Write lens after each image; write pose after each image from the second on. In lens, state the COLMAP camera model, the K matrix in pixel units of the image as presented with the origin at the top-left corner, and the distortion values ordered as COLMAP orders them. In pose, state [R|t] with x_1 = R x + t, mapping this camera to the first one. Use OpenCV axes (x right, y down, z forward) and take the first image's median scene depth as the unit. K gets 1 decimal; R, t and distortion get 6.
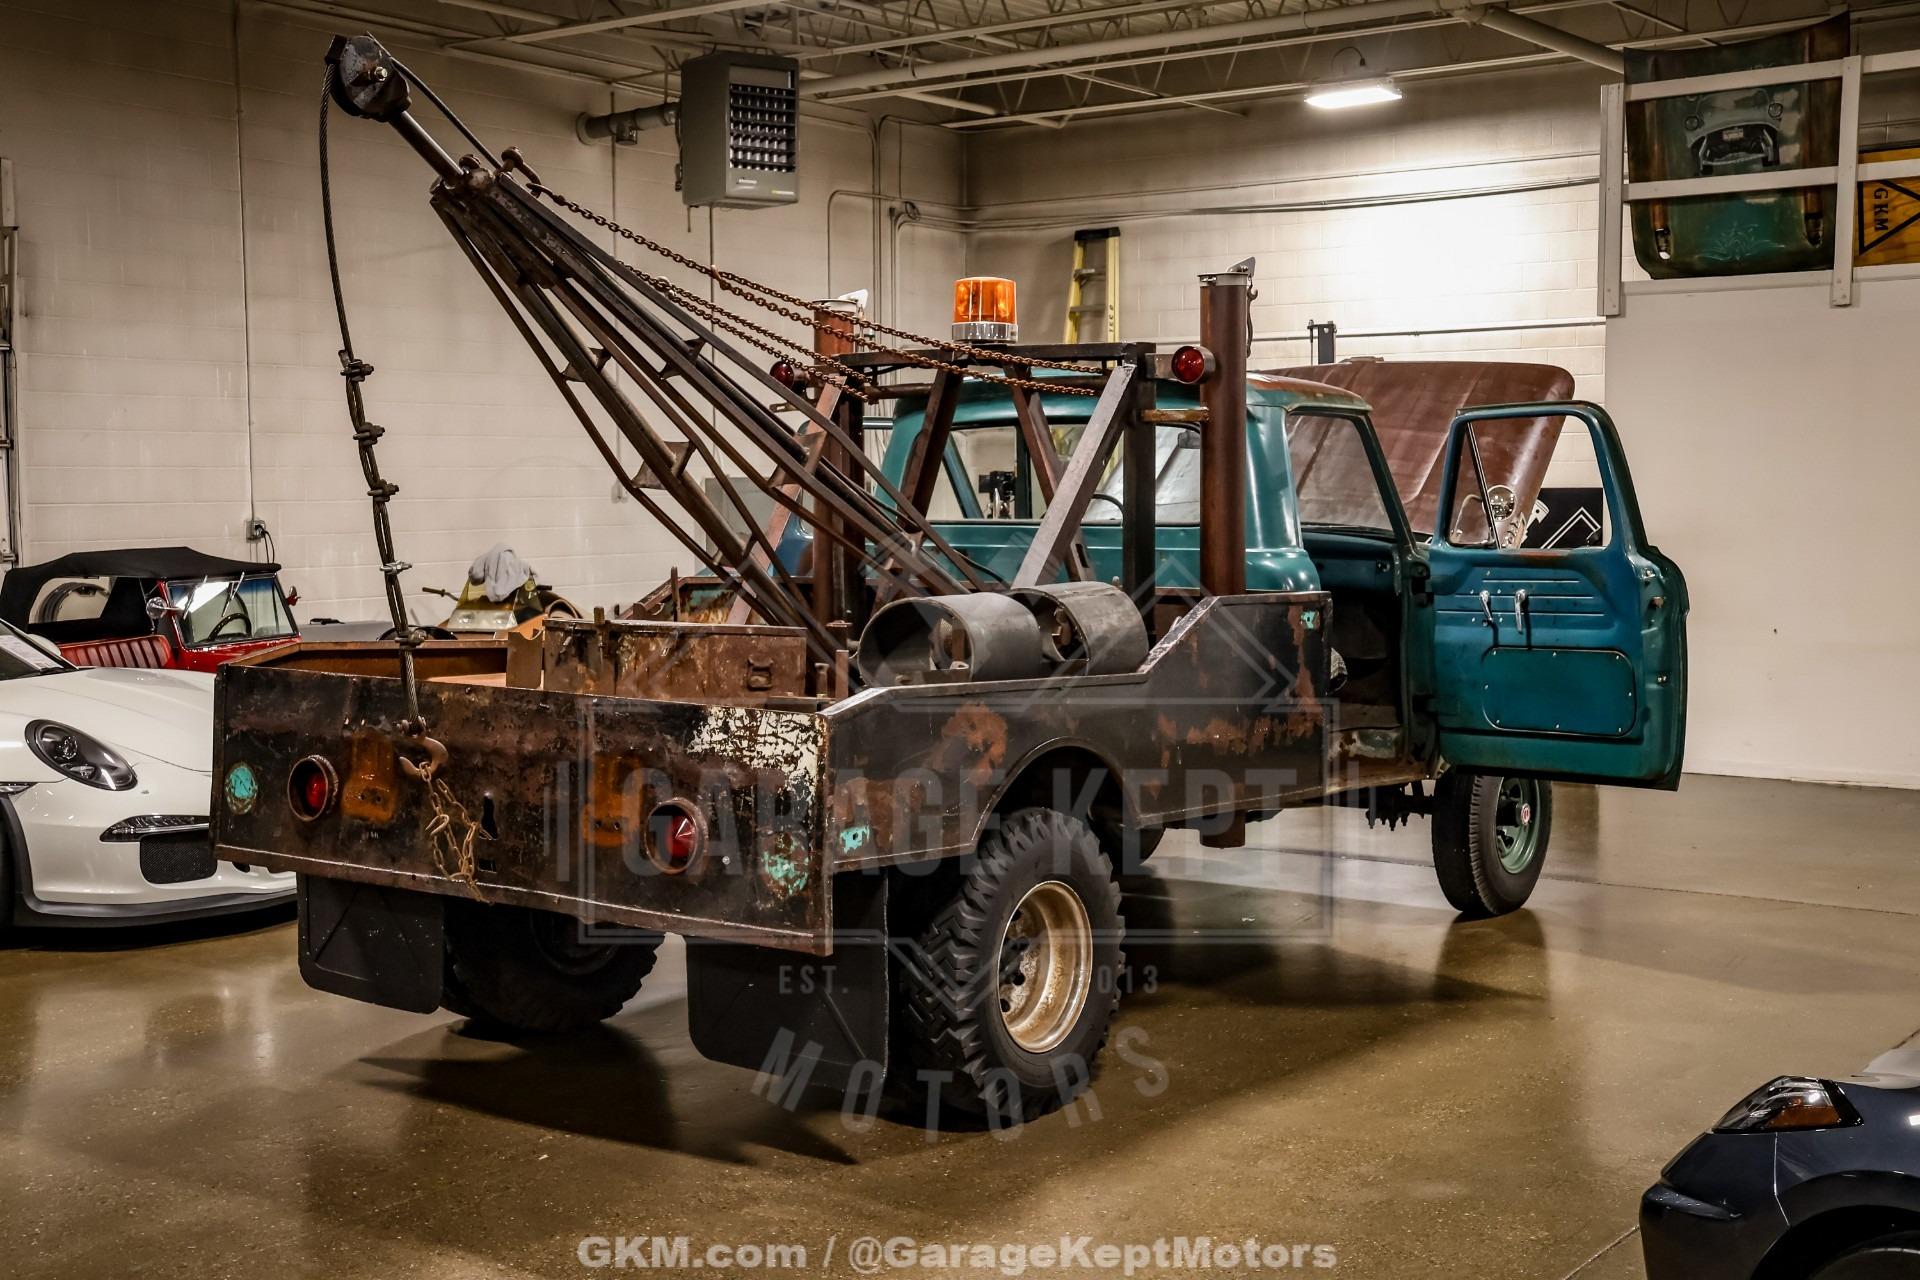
lens RADIAL K [[2324.4, 0, 964.0], [0, 2324.4, 638.3], [0, 0, 1]] dist [0.049291, 0.000000]
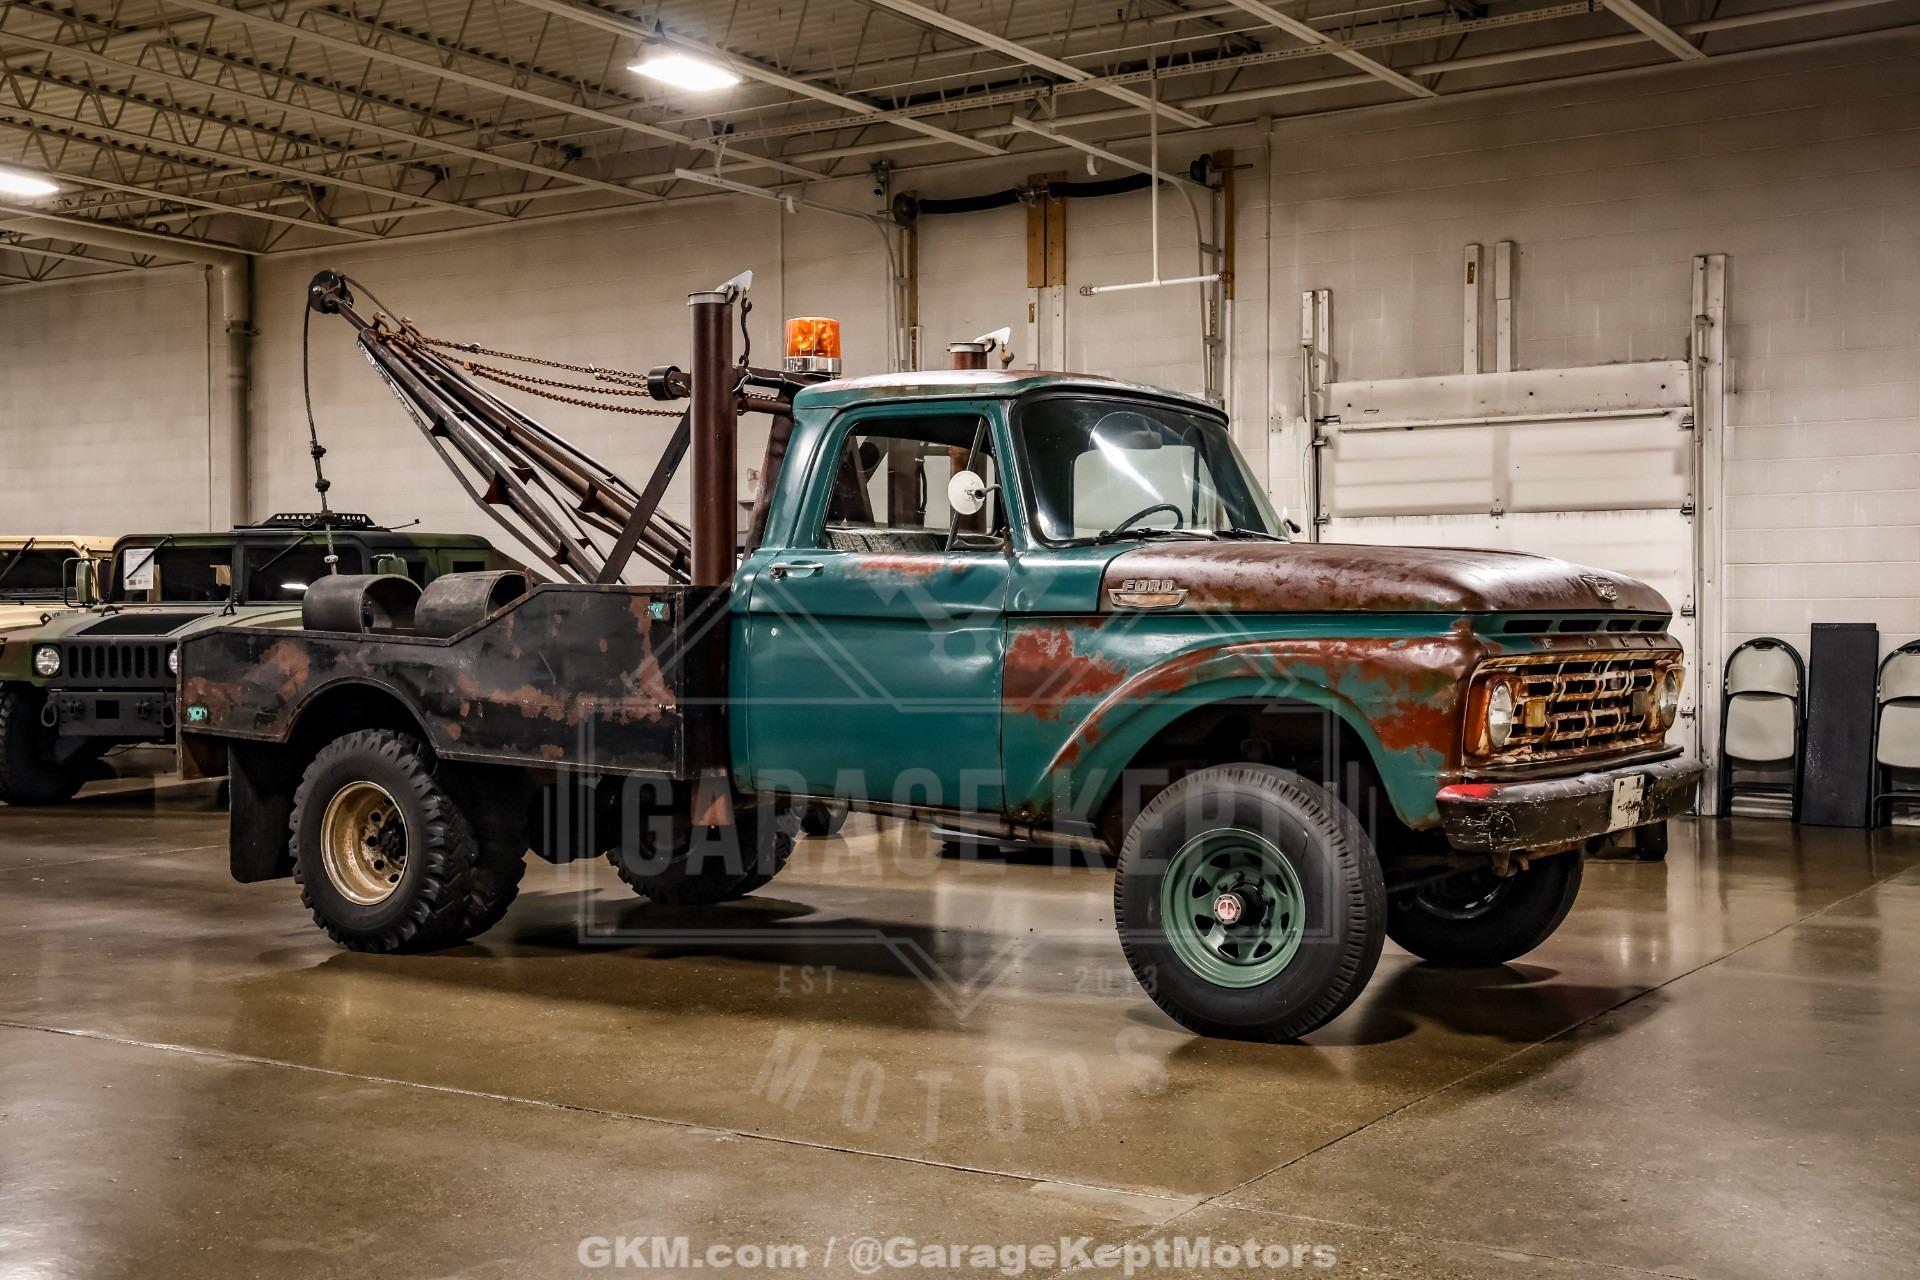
lens RADIAL K [[2324.4, 0, 960.5], [0, 2324.4, 635.2], [0, 0, 1]] dist [0.049291, 0.000000]
pose [[0.043583, 0.009521, -0.999004, 1.207164], [-0.068471, 0.997632, 0.006521, -0.013017], [0.996701, 0.068118, 0.044132, 1.082111]]
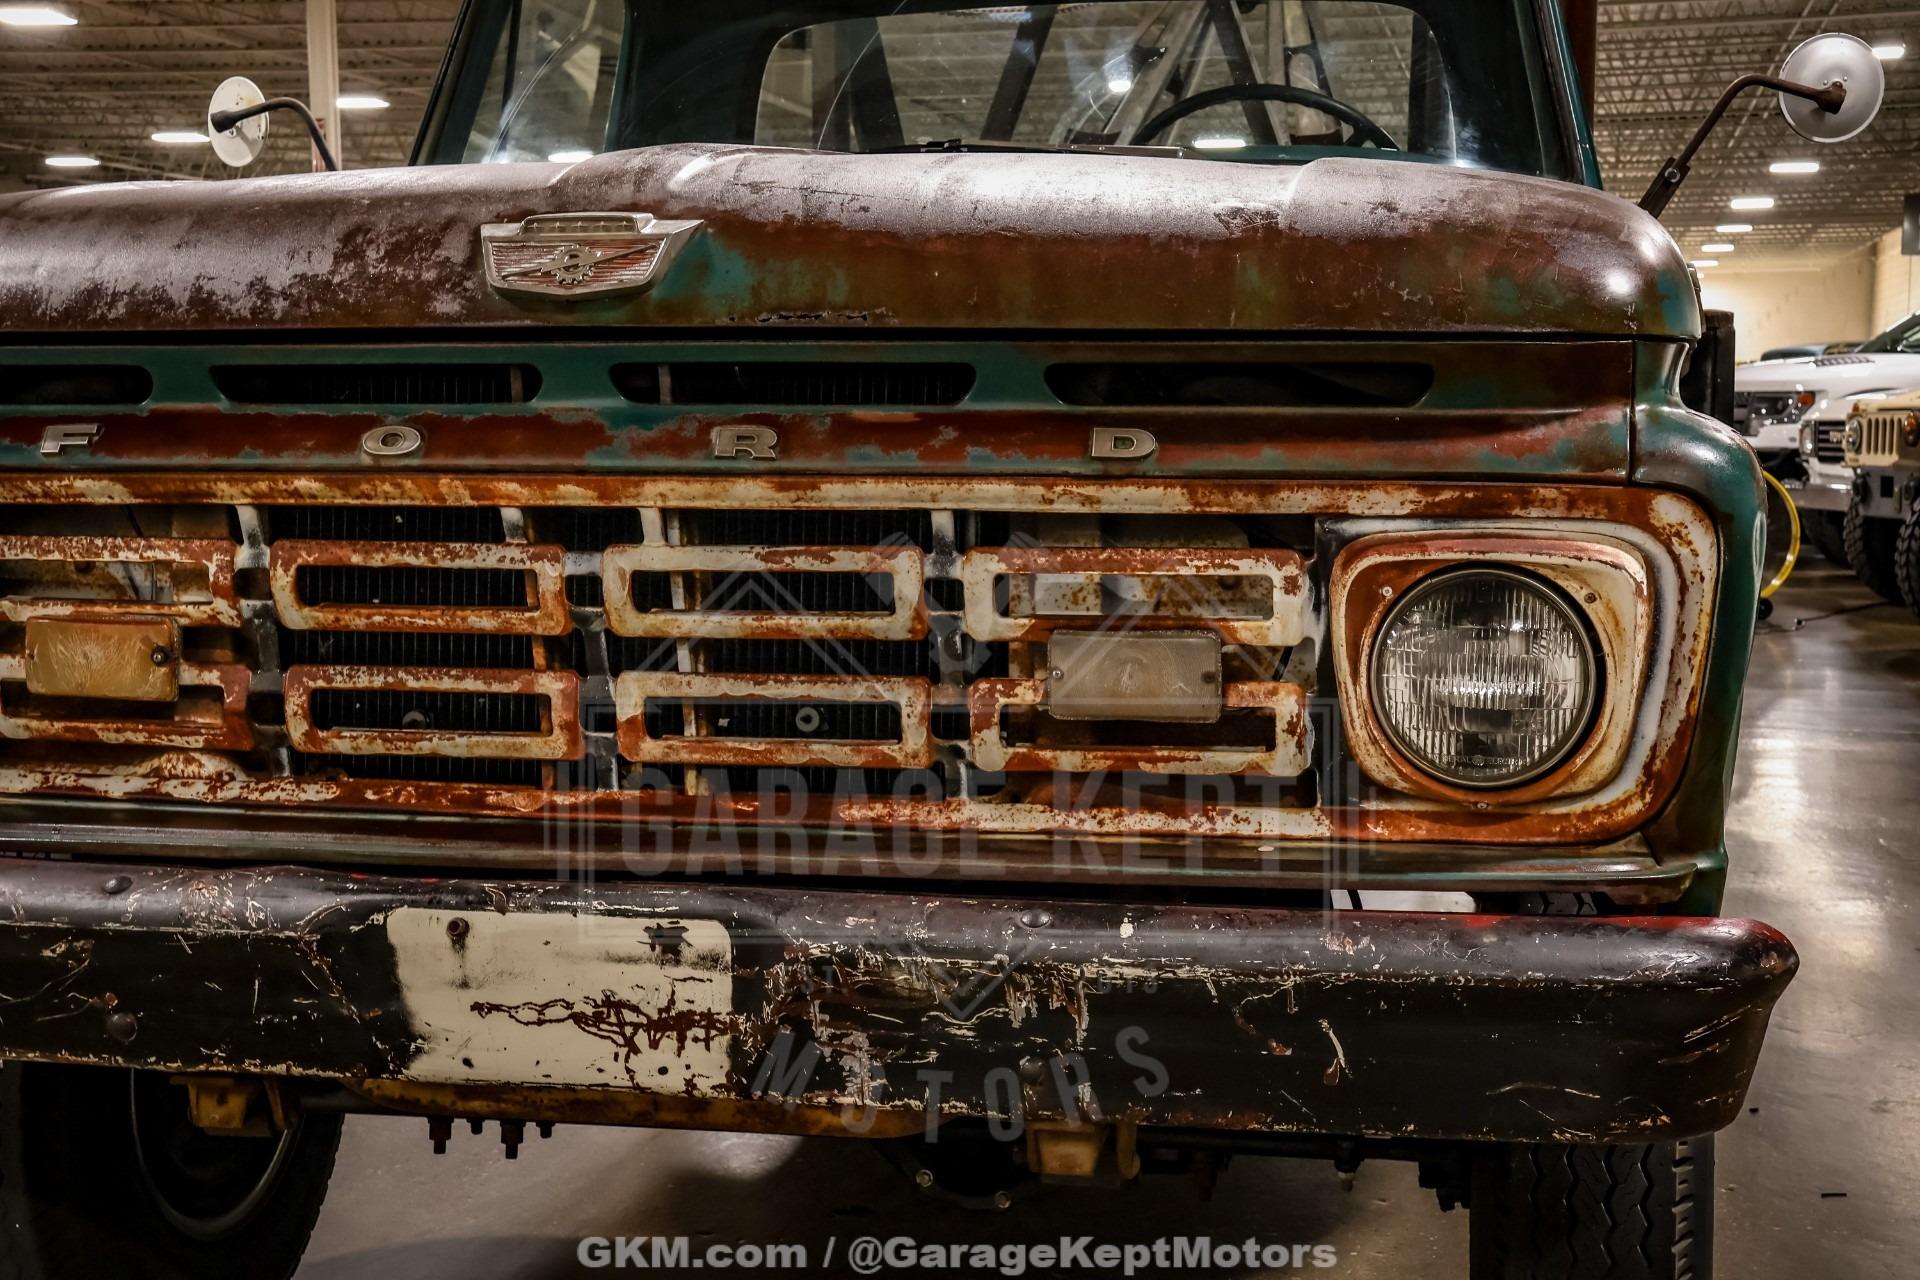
lens RADIAL K [[2804.2, 0, 927.9], [0, 2804.2, 637.3], [0, 0, 1]] dist [0.152270, 0.000000]
pose [[-0.927834, 0.035845, -0.371268, 0.336383], [-0.020520, 0.988959, 0.146762, -0.049414], [0.372429, 0.143790, -0.916854, 1.722045]]
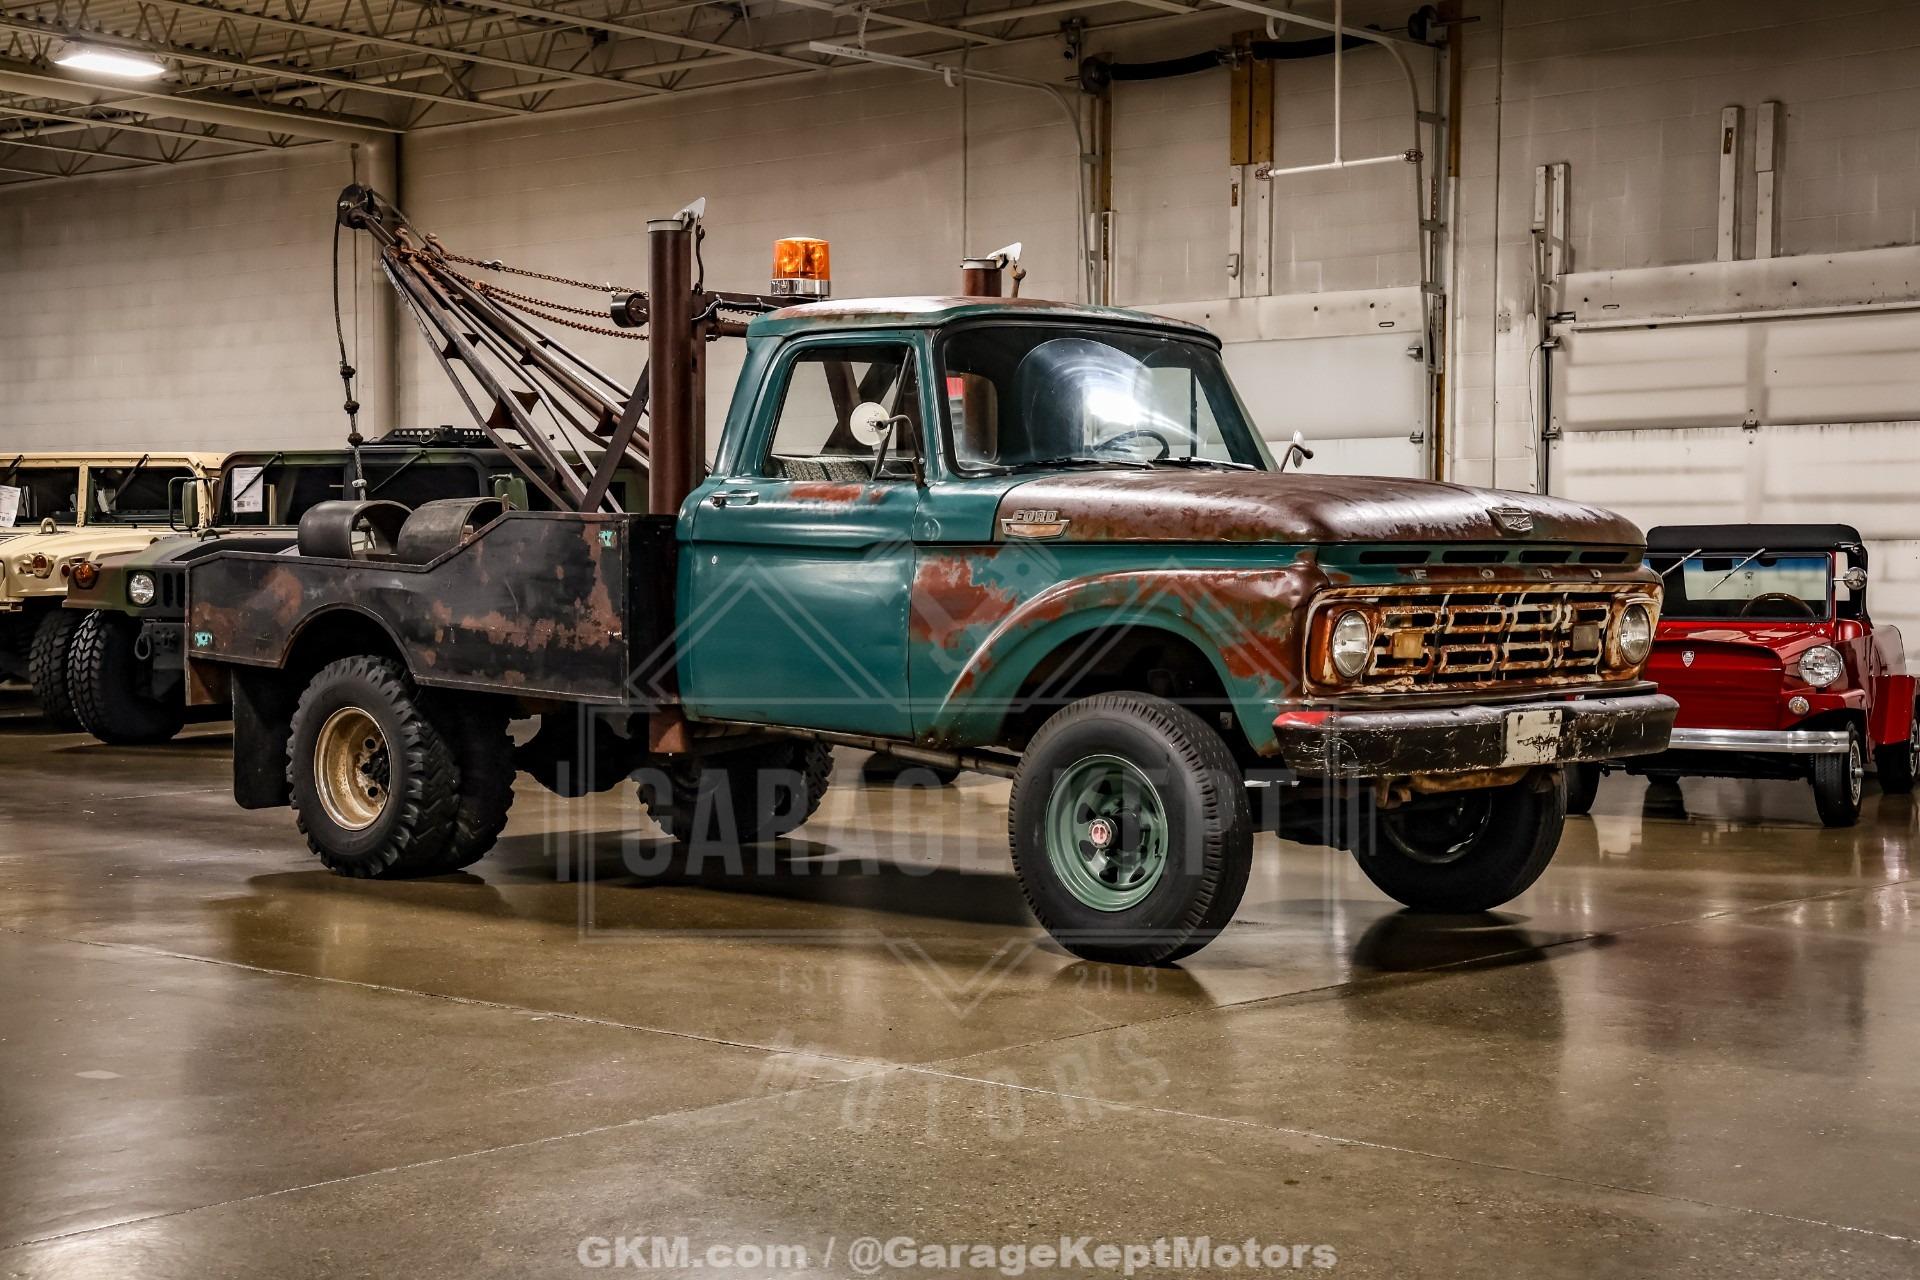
lens RADIAL K [[2975.2, 0, 952.6], [0, 2975.2, 631.0], [0, 0, 1]] dist [0.192353, 0.000000]
pose [[-0.109952, 0.029877, -0.993488, 1.489692], [-0.072011, 0.996682, 0.037942, -0.028842], [0.991325, 0.075714, -0.107436, 1.298334]]
